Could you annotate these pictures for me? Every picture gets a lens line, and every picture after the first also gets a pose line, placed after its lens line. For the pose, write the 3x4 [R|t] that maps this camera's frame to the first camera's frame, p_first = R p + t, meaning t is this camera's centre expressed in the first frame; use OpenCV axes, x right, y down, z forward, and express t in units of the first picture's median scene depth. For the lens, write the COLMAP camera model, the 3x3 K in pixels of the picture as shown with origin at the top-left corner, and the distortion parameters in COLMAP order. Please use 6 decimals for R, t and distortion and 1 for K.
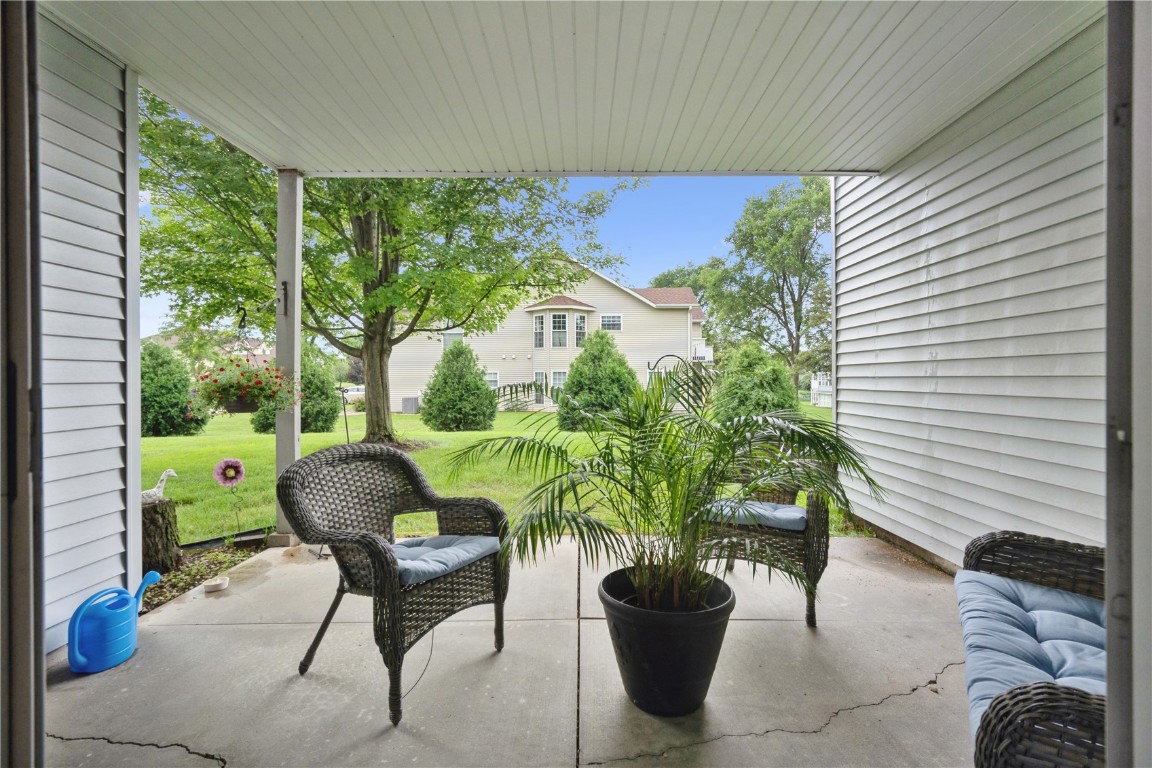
lens RADIAL K [[543.7, 0, 580.0], [0, 543.7, 377.8], [0, 0, 1]] dist [-0.000819, -0.000014]
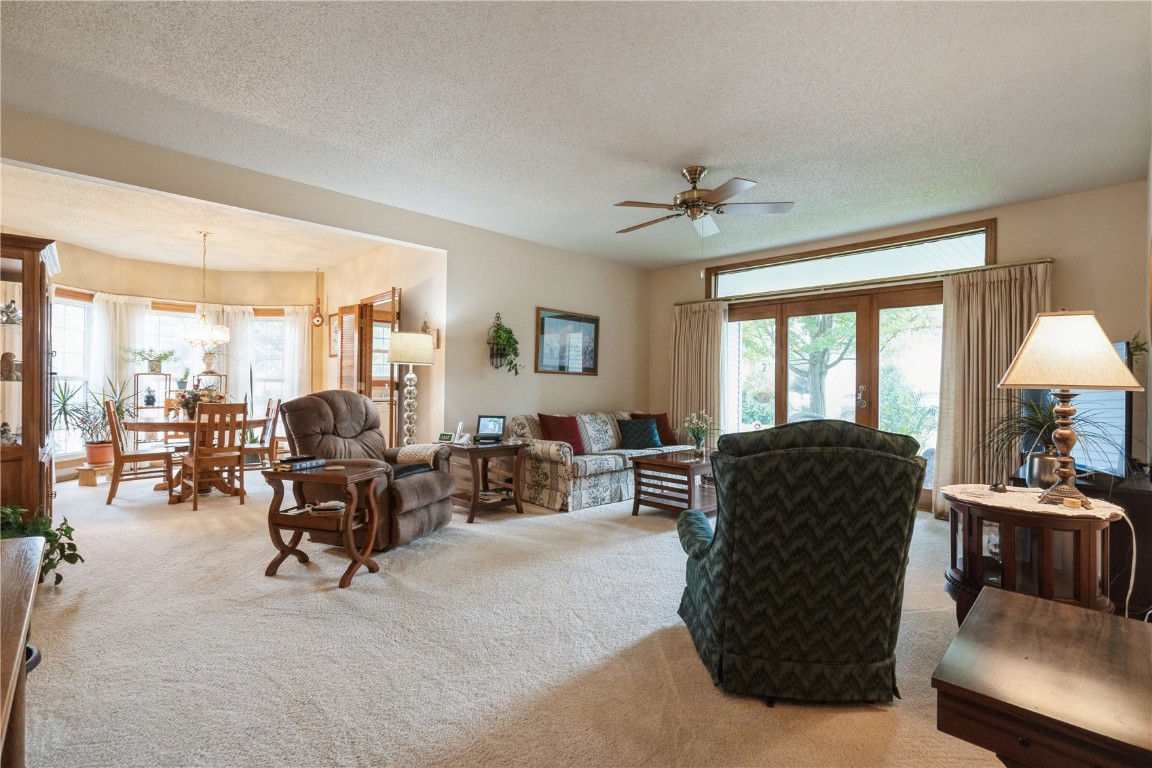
lens RADIAL K [[532.7, 0, 581.3], [0, 532.7, 387.9], [0, 0, 1]] dist [-0.005751, 0.006530]
pose [[0.712543, 0.021907, -0.701287, 0.140486], [-0.019898, 0.999741, 0.011012, -0.005119], [0.701346, 0.006108, 0.712794, -0.368649]]
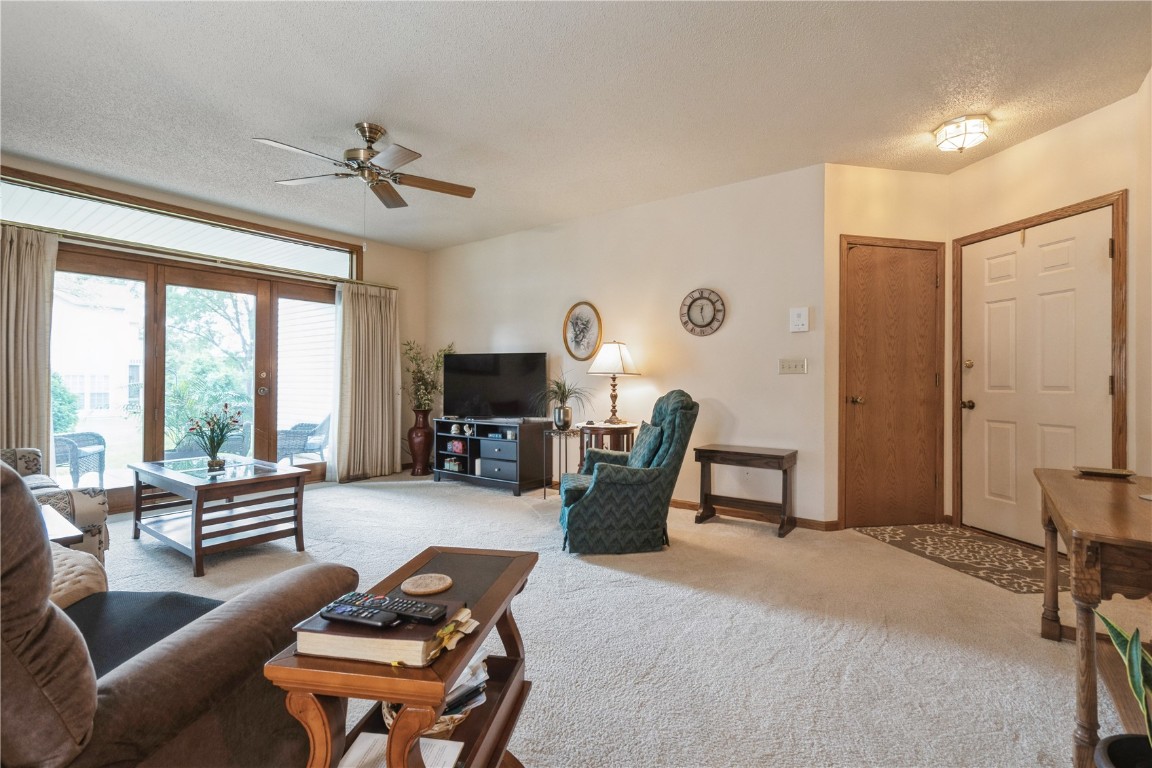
lens RADIAL K [[532.7, 0, 584.3], [0, 532.7, 378.3], [0, 0, 1]] dist [-0.005751, 0.006530]
pose [[0.591848, 0.013597, 0.805935, -0.131503], [-0.006349, 0.999905, -0.012207, 0.000422], [-0.806025, 0.002108, 0.591878, -0.356043]]
